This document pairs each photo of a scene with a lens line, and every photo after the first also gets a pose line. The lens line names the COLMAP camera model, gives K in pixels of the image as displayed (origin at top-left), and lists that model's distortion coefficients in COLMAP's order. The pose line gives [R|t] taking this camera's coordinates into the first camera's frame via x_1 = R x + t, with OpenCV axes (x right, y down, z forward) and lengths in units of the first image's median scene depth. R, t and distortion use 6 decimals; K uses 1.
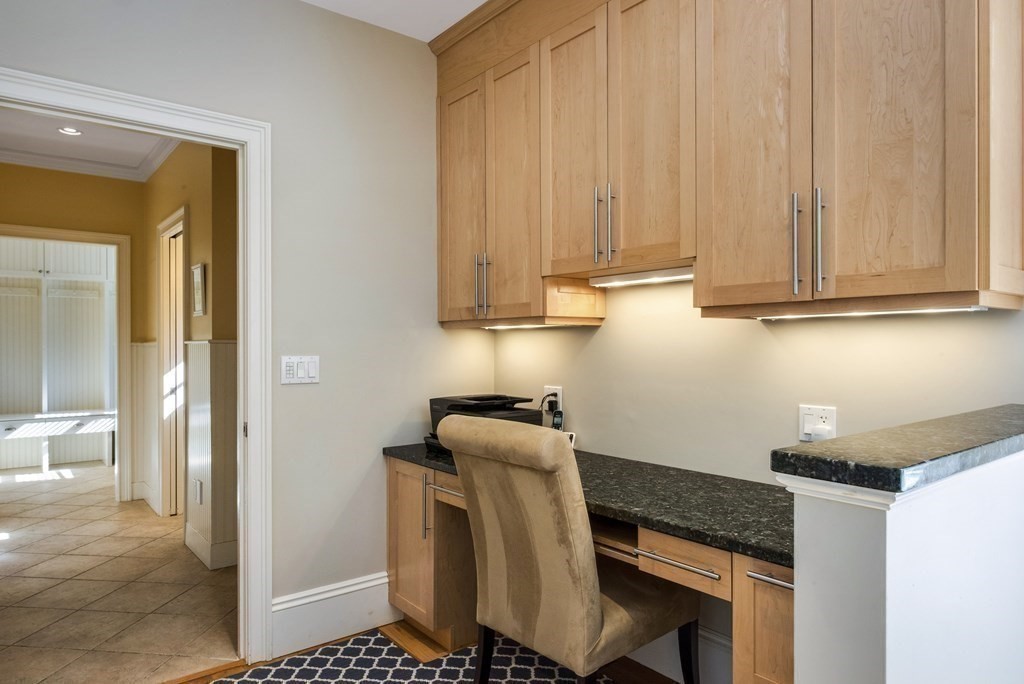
lens RADIAL K [[643.9, 0, 512.0], [0, 643.9, 342.0], [0, 0, 1]] dist [0.000675, 0.000212]
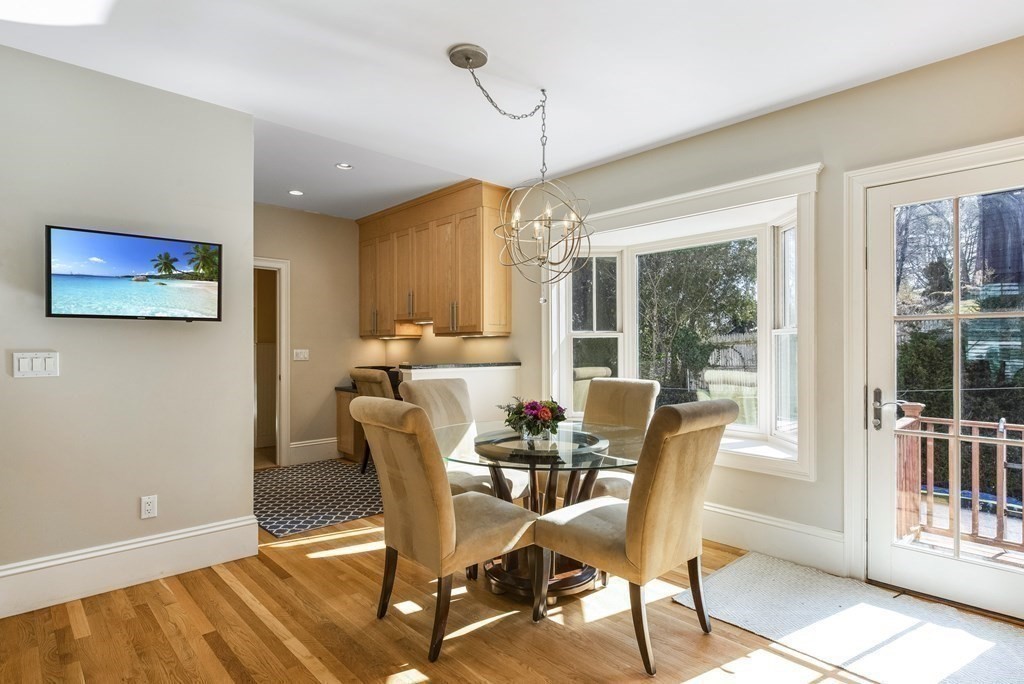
lens RADIAL K [[541.2, 0, 512.0], [0, 541.2, 342.0], [0, 0, 1]] dist [0.001025, 0.000263]
pose [[0.996280, 0.001232, 0.086168, 0.314169], [-0.000984, 0.999995, -0.002930, -0.003850], [-0.086171, 0.002835, 0.996276, -1.190579]]
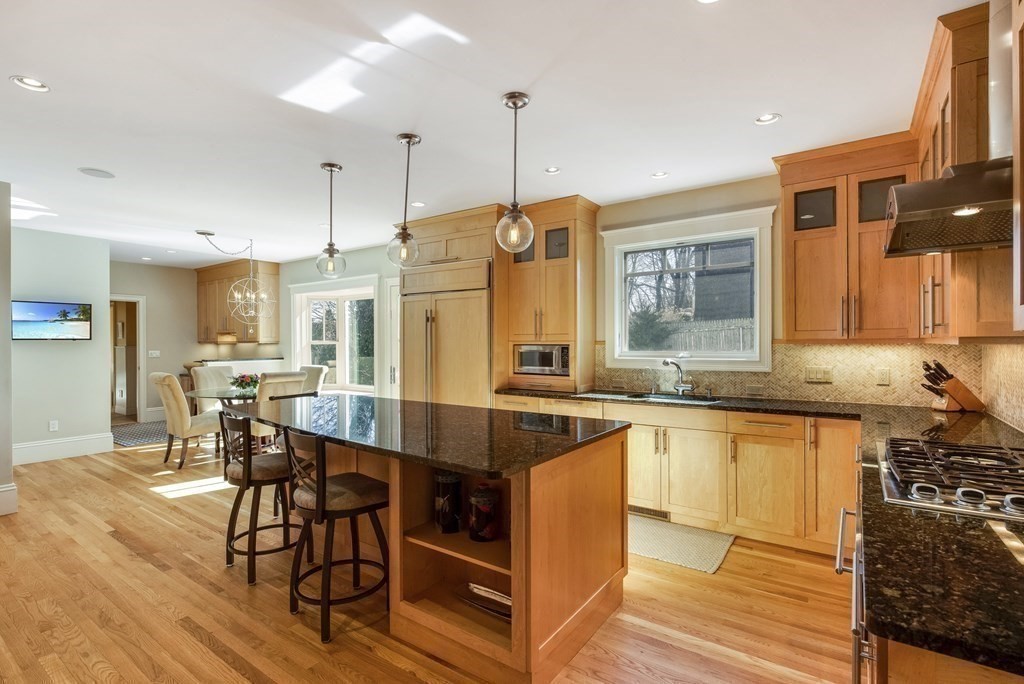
lens RADIAL K [[486.3, 0, 512.0], [0, 486.3, 342.0], [0, 0, 1]] dist [-0.001482, -0.000915]
pose [[0.959498, 0.002203, 0.281705, 0.972552], [-0.001724, 0.999997, -0.001948, -0.032625], [-0.281709, 0.001383, 0.959499, -2.576841]]
